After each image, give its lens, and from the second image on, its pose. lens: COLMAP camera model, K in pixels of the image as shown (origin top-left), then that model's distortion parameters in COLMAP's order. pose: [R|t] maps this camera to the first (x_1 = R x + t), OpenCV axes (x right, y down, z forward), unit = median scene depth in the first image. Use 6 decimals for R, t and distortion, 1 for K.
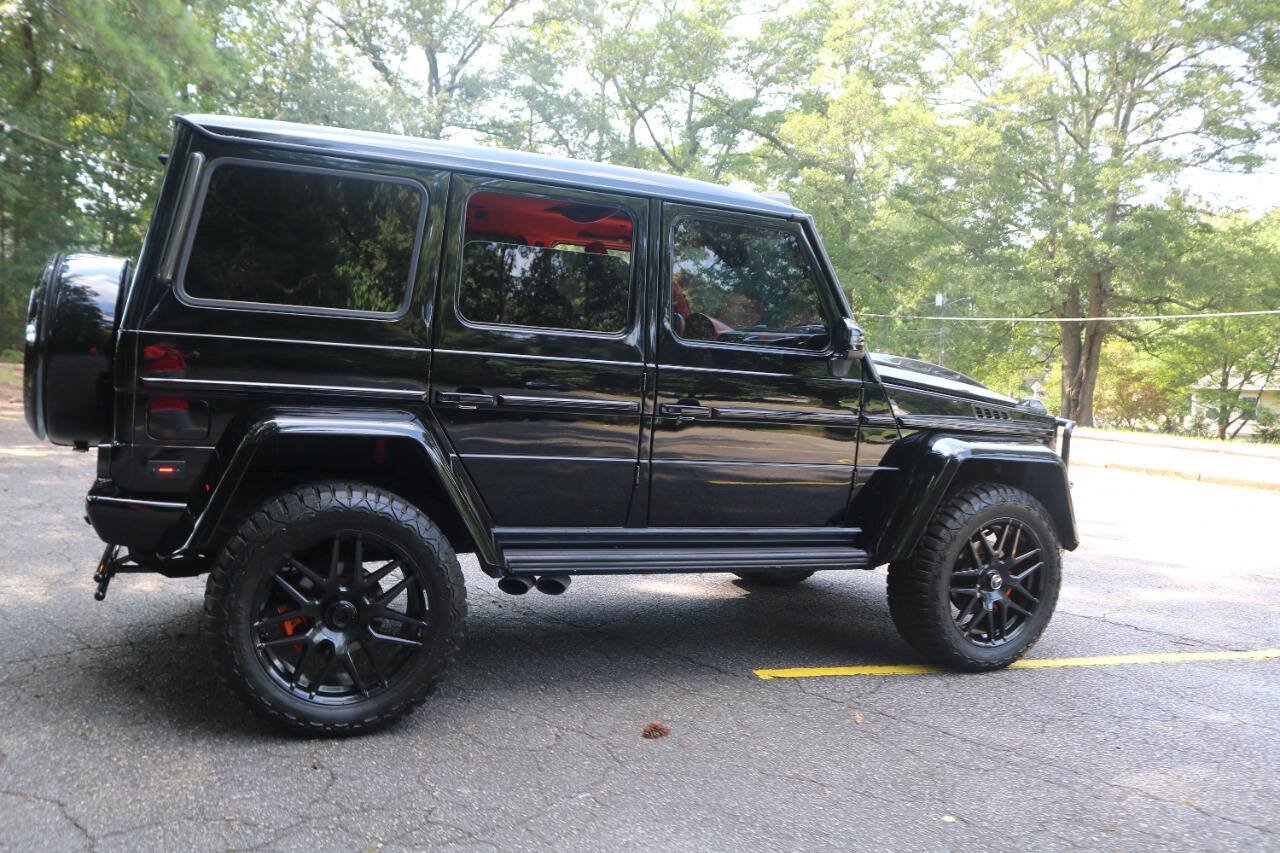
lens RADIAL K [[1049.6, 0, 636.5], [0, 1049.6, 436.8], [0, 0, 1]] dist [-0.154818, 0.116032]
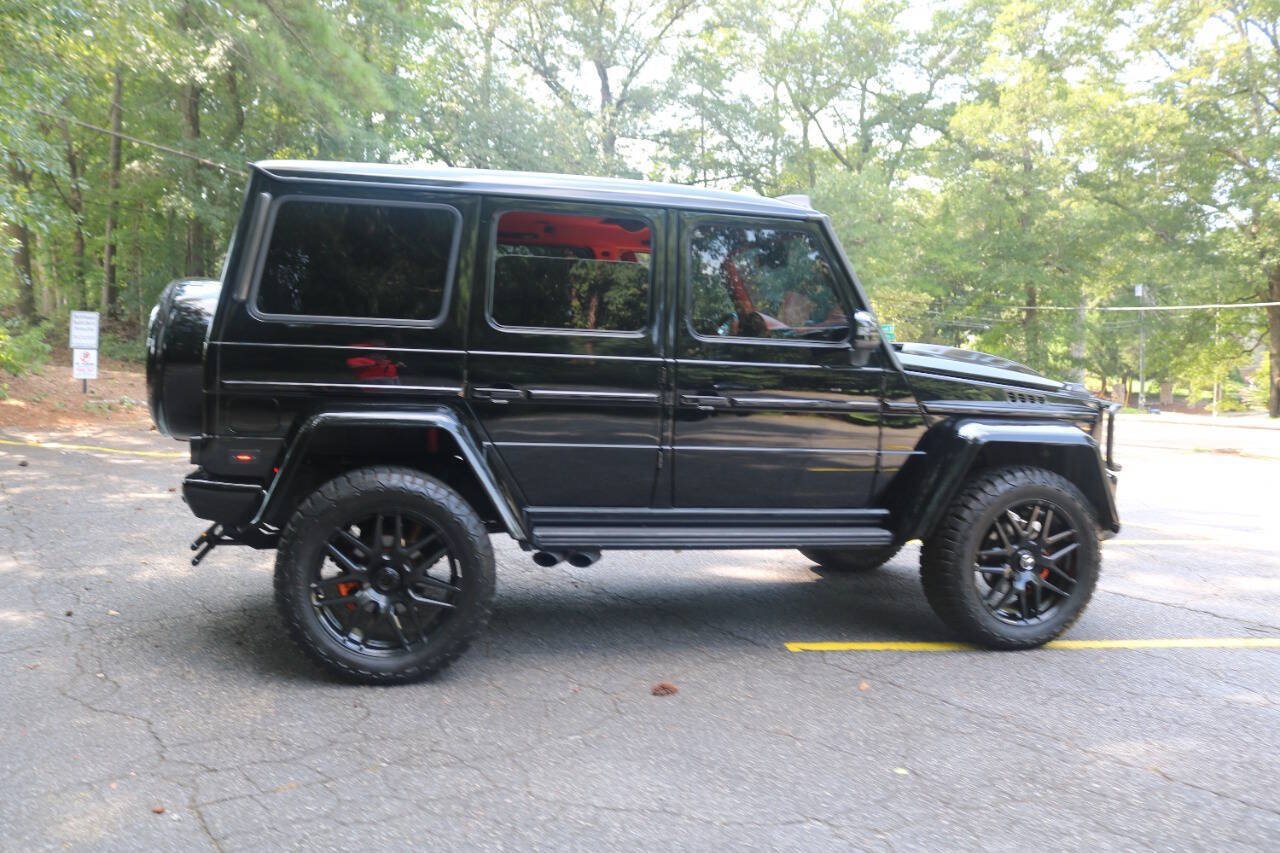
lens RADIAL K [[1055.2, 0, 631.9], [0, 1055.2, 425.4], [0, 0, 1]] dist [-0.163091, 0.130358]
pose [[0.981721, -0.018959, -0.189379, 0.157573], [0.015976, 0.999723, -0.017264, 0.016404], [0.189654, 0.013923, 0.981752, -0.080668]]
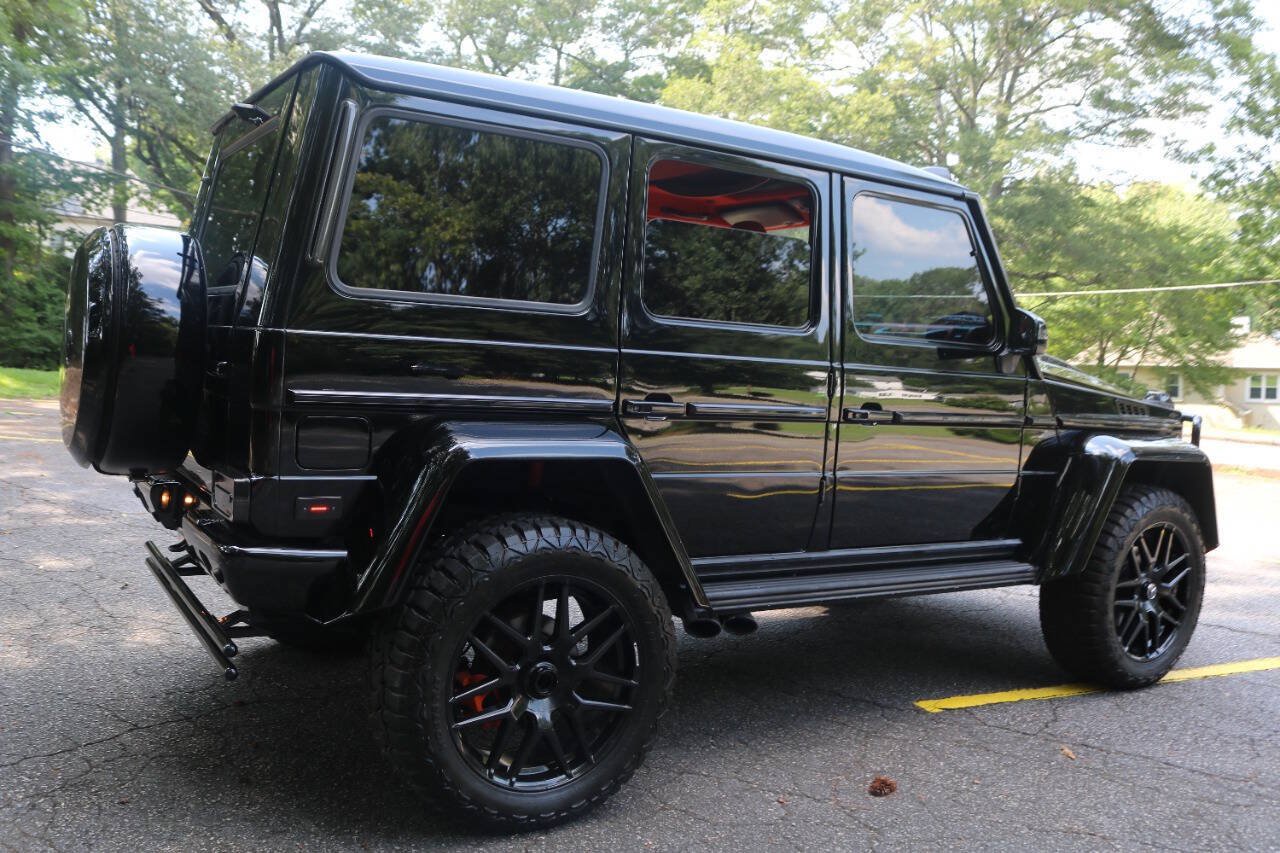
lens RADIAL K [[1117.4, 0, 636.2], [0, 1117.4, 429.0], [0, 0, 1]] dist [-0.151297, 0.124793]
pose [[0.989449, -0.019843, 0.143515, -0.244677], [0.018895, 0.999790, 0.007967, -0.021849], [-0.143643, -0.005172, 0.989616, 0.096073]]
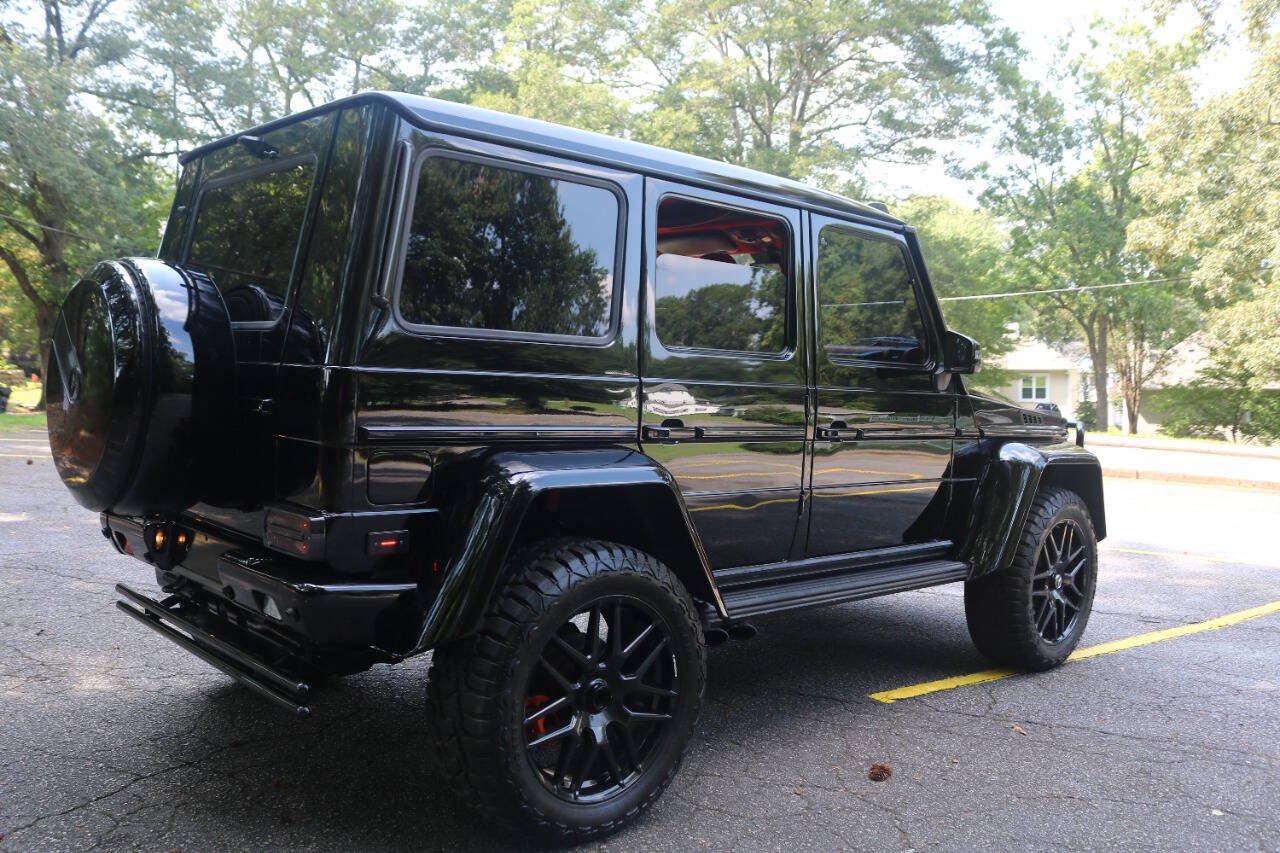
lens RADIAL K [[1117.4, 0, 636.2], [0, 1117.4, 429.0], [0, 0, 1]] dist [-0.151297, 0.124793]
pose [[0.944503, -0.045306, 0.325362, -0.397141], [0.046702, 0.998903, 0.003522, -0.035639], [-0.325165, 0.011869, 0.945583, 0.092310]]
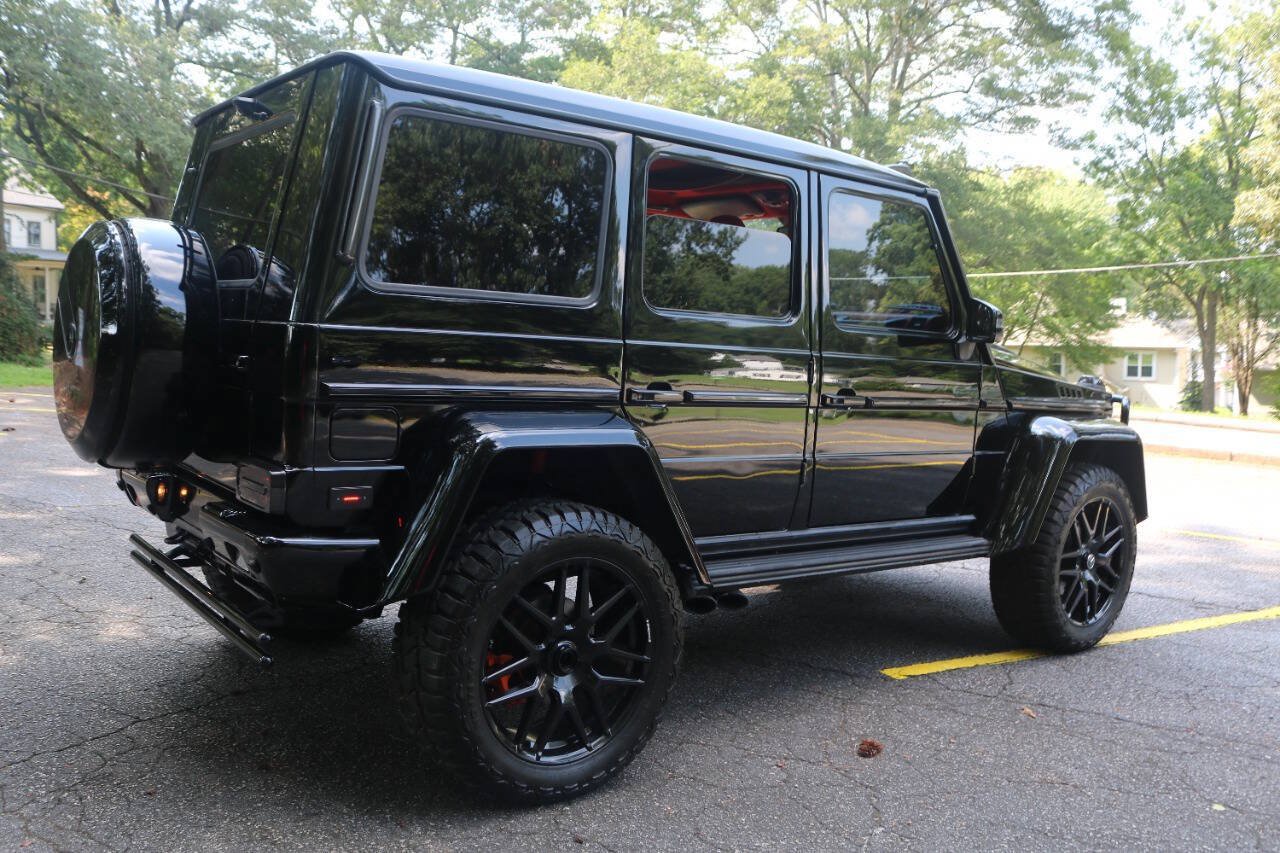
lens RADIAL K [[1117.4, 0, 636.2], [0, 1117.4, 429.0], [0, 0, 1]] dist [-0.151297, 0.124793]
pose [[0.970553, -0.033944, 0.238486, -0.321822], [0.028367, 0.999239, 0.026781, -0.027886], [-0.239214, -0.019228, 0.970777, 0.077624]]
